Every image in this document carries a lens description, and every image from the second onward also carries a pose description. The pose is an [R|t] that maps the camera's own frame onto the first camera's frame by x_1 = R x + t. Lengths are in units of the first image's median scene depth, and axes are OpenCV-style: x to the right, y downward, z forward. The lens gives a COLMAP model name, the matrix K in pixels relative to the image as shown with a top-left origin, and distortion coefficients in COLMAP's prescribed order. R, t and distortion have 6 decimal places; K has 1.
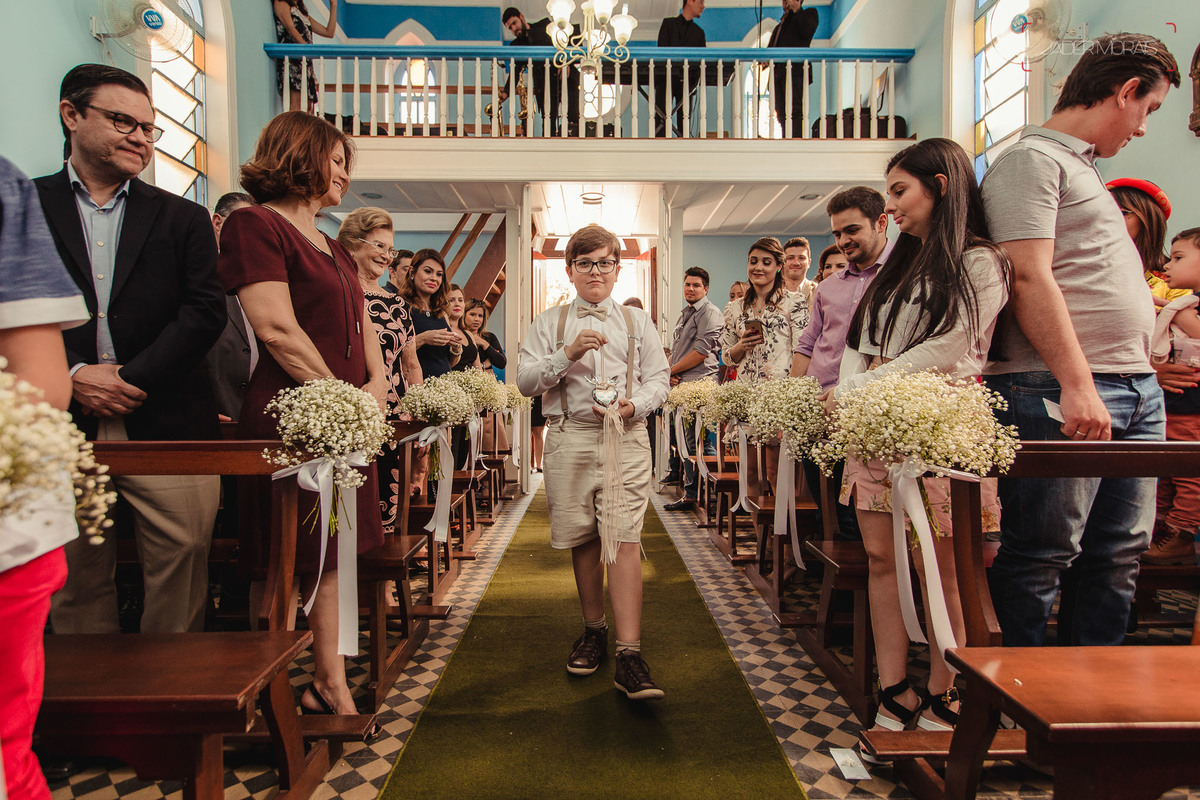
lens RADIAL K [[643.2, 0, 602.6], [0, 643.2, 395.8], [0, 0, 1]] dist [-0.003152, 0.000991]
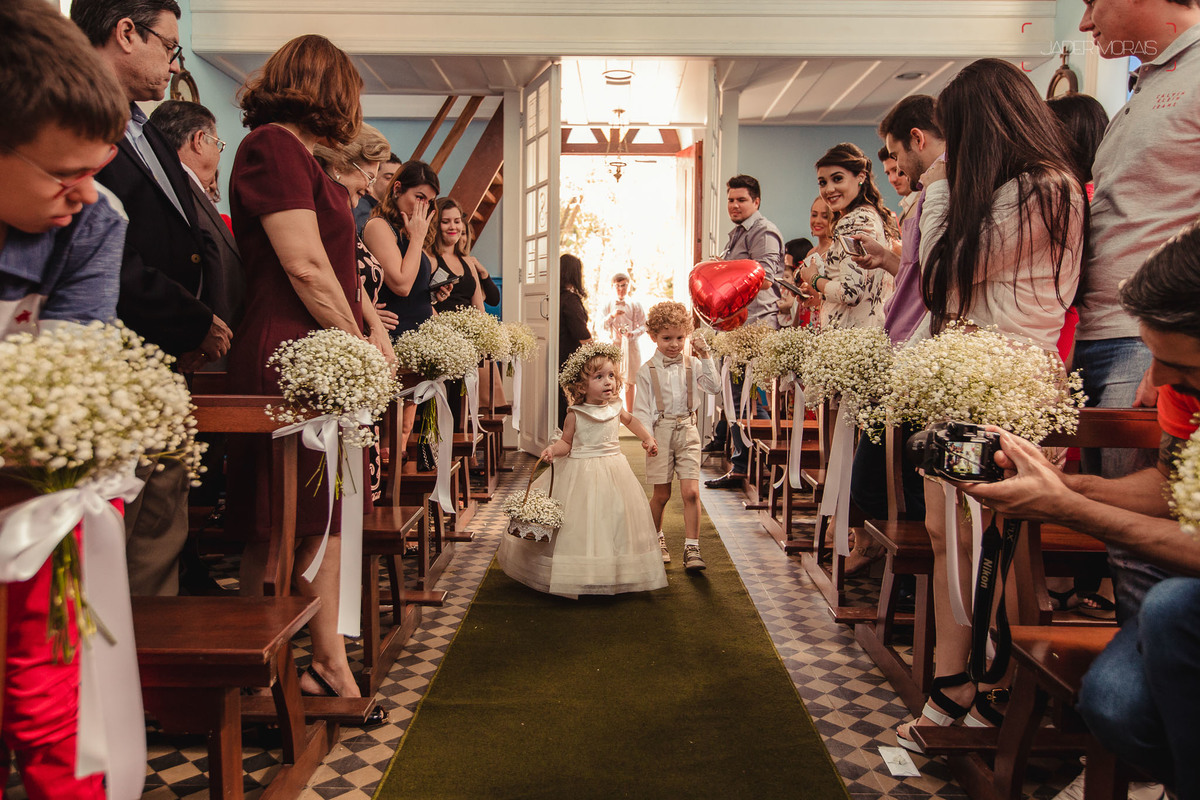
lens RADIAL K [[879.9, 0, 601.7], [0, 879.9, 394.9], [0, 0, 1]] dist [0.005585, -0.016667]
pose [[0.999488, 0.013343, -0.029071, -0.001286], [-0.011359, 0.997664, 0.067354, -0.008972], [0.029902, -0.066989, 0.997306, -0.098431]]
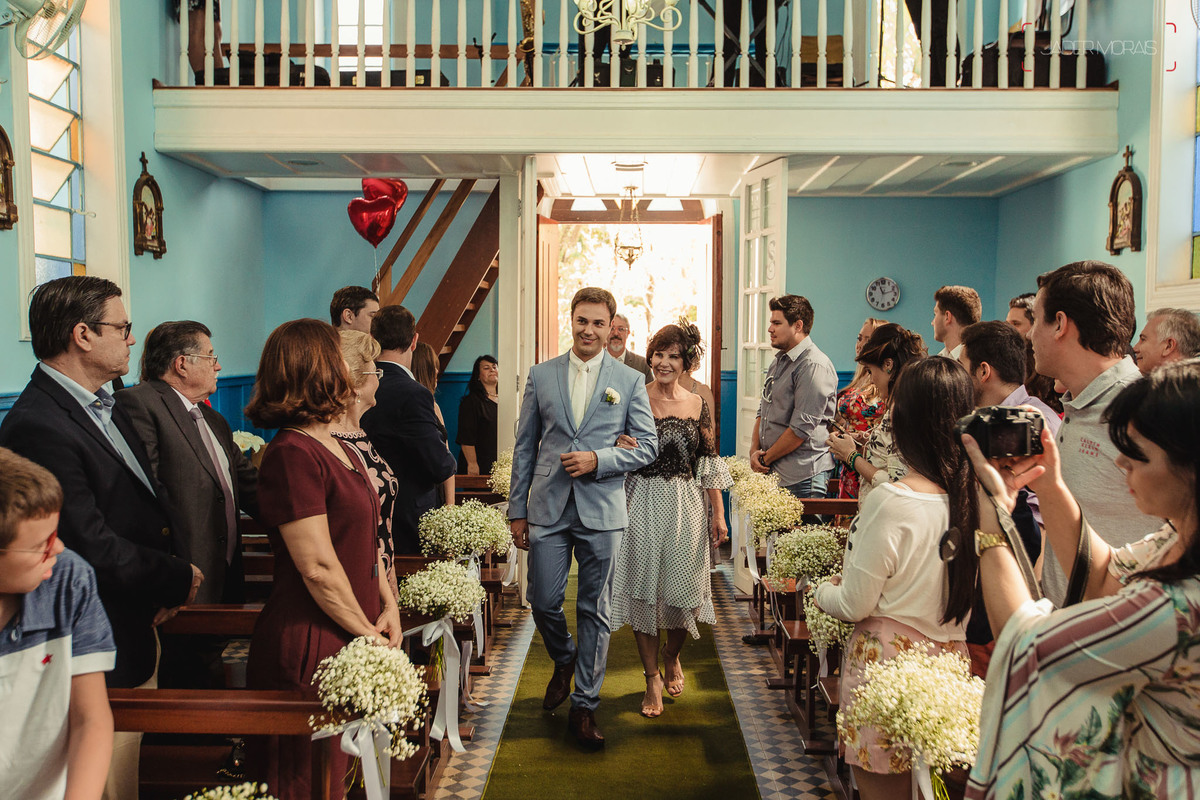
lens RADIAL K [[1119.8, 0, 599.4], [0, 1119.8, 395.1], [0, 0, 1]] dist [-0.011593, 0.000000]
pose [[0.999037, 0.009528, -0.042824, 0.008672], [-0.008136, 0.999437, 0.032557, -0.193213], [0.043110, -0.032177, 0.998552, -0.303115]]
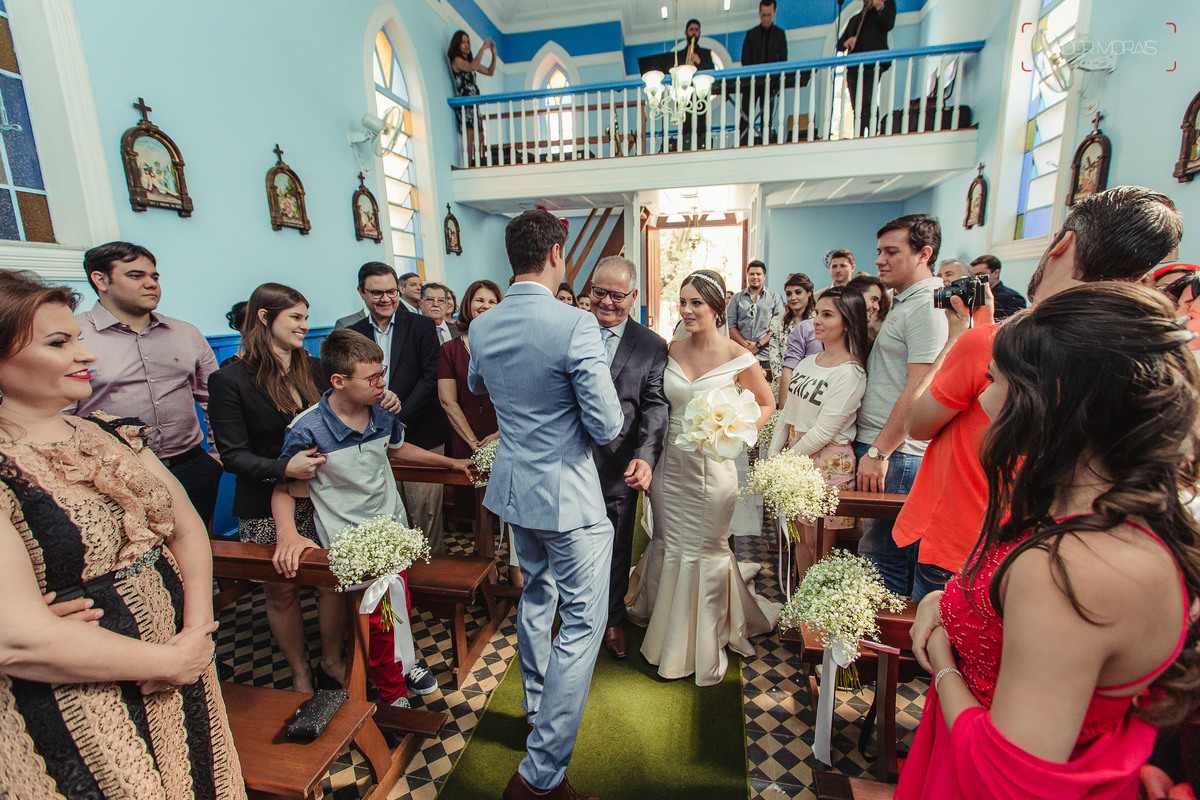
lens RADIAL K [[531.2, 0, 601.2], [0, 531.2, 397.4], [0, 0, 1]] dist [0.002760, -0.000864]
pose [[0.973292, 0.022220, -0.228494, 0.112785], [0.018818, 0.984234, 0.175869, -0.183624], [0.228799, -0.175472, 0.957528, -0.210083]]
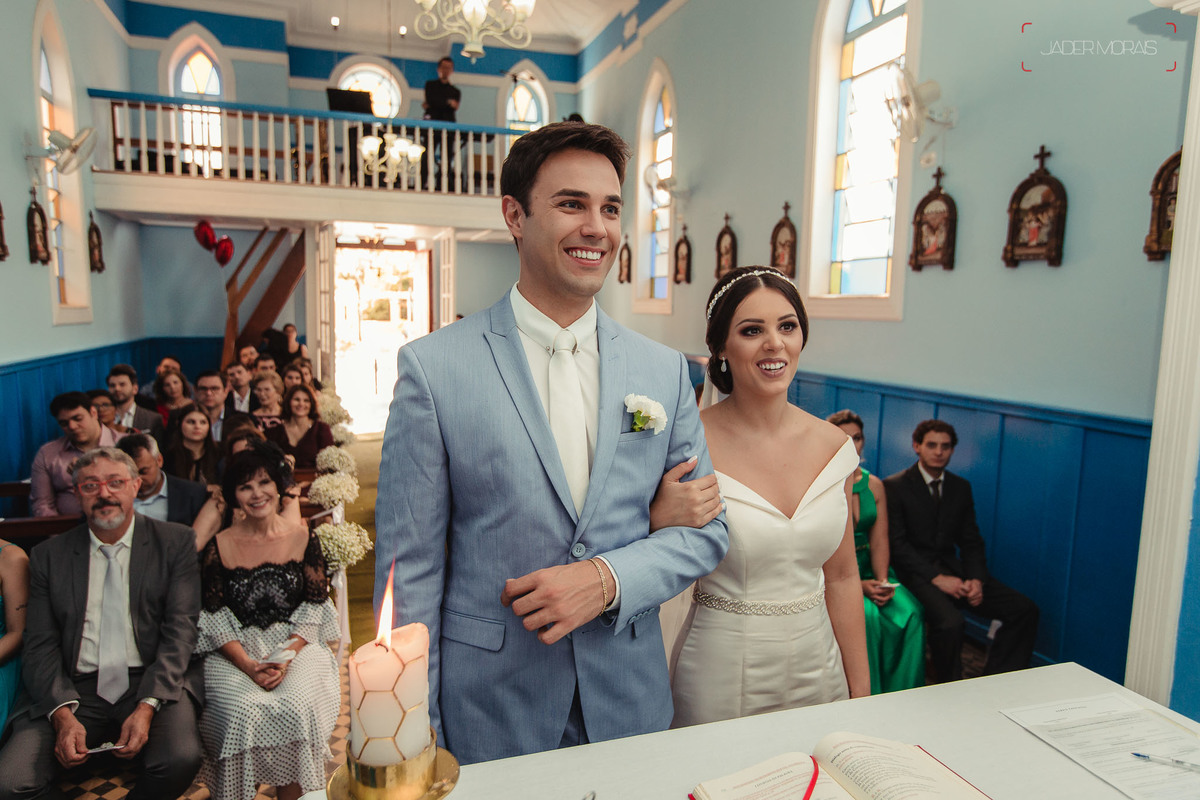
lens RADIAL K [[768.7, 0, 597.1], [0, 768.7, 401.0], [0, 0, 1]] dist [-0.007021, -0.004111]
pose [[0.953050, -0.017310, 0.302316, -0.132065], [-0.014902, 0.994474, 0.103919, -0.241674], [-0.302445, -0.103545, 0.947526, -1.022450]]
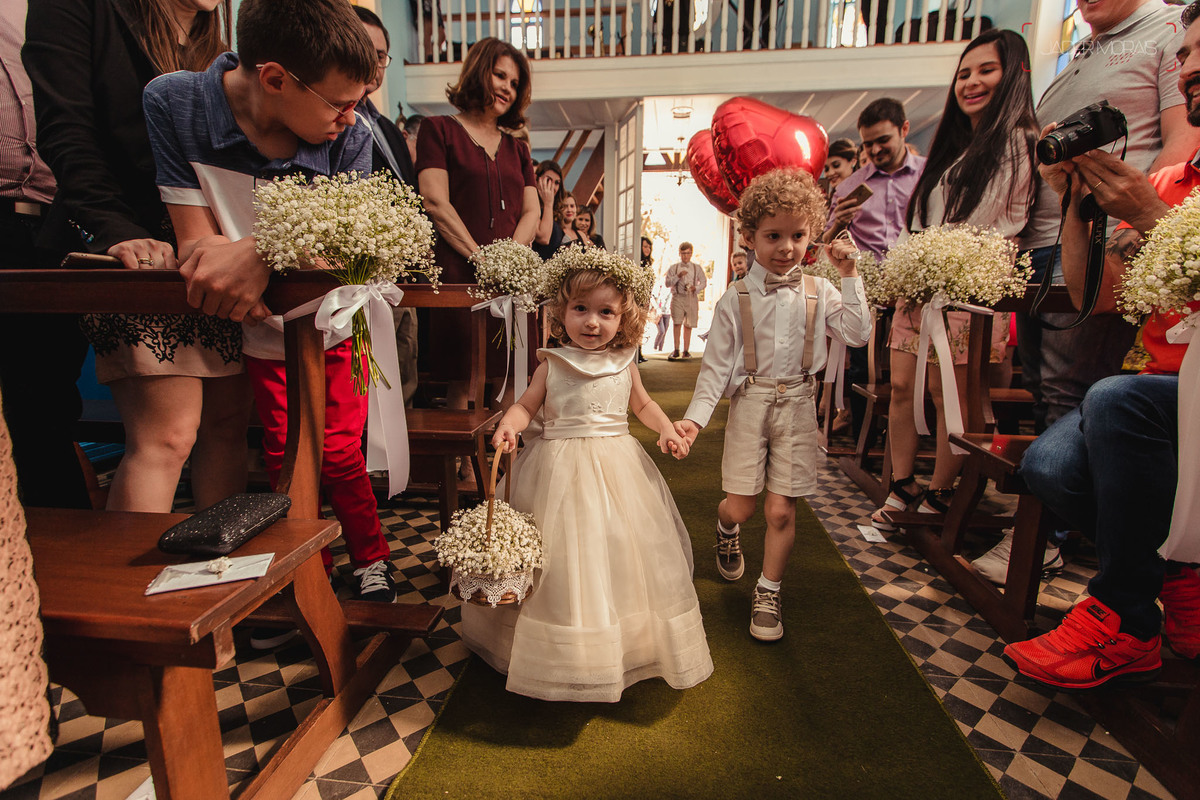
lens RADIAL K [[557.8, 0, 601.6], [0, 557.8, 399.4], [0, 0, 1]] dist [0.000066, -0.002312]
pose [[0.990741, 0.032105, -0.131918, -0.018445], [-0.009687, 0.985878, 0.167185, 0.044773], [0.135423, -0.164360, 0.977060, -0.092358]]
